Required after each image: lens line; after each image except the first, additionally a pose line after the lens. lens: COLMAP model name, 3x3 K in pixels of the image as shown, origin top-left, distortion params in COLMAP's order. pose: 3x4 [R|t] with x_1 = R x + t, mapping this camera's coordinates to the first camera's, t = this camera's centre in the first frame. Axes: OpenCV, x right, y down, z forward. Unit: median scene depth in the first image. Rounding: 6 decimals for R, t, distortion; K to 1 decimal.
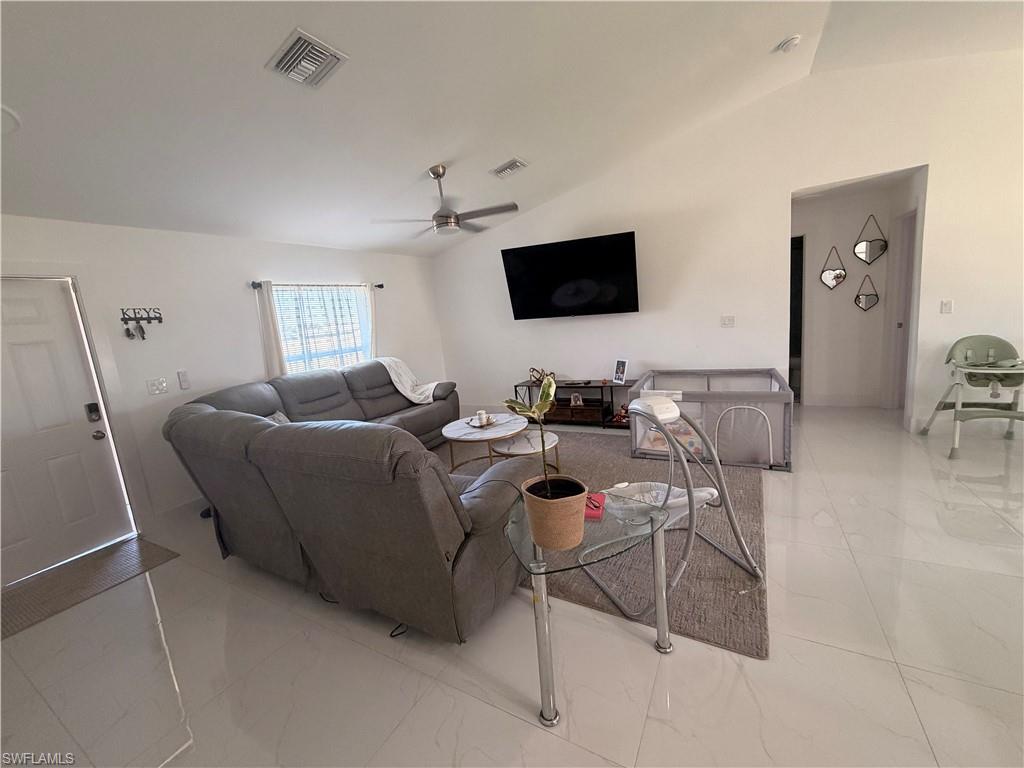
lens RADIAL K [[407.9, 0, 505.1], [0, 407.9, 382.6], [0, 0, 1]] dist [-0.000597, 0.000306]
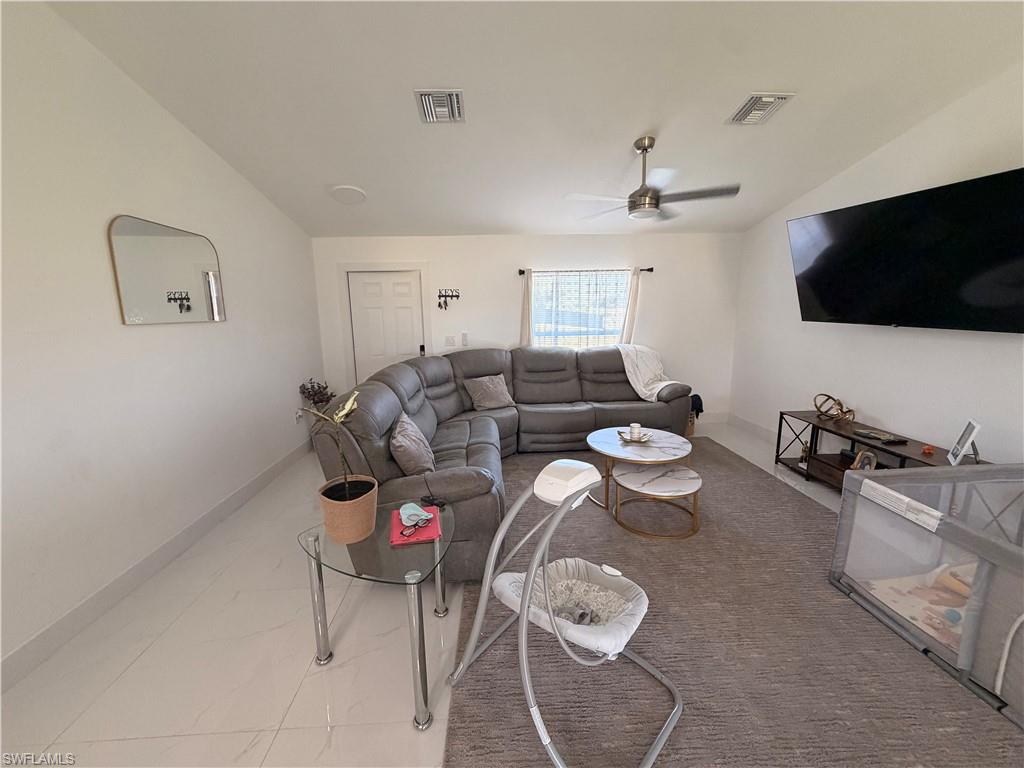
lens RADIAL K [[407.9, 0, 506.4], [0, 407.9, 382.8], [0, 0, 1]] dist [-0.000597, 0.000306]
pose [[0.543746, 0.233849, -0.806011, 0.433101], [-0.171995, 0.971061, 0.165705, -0.103863], [0.821436, 0.048529, 0.568232, 0.254977]]
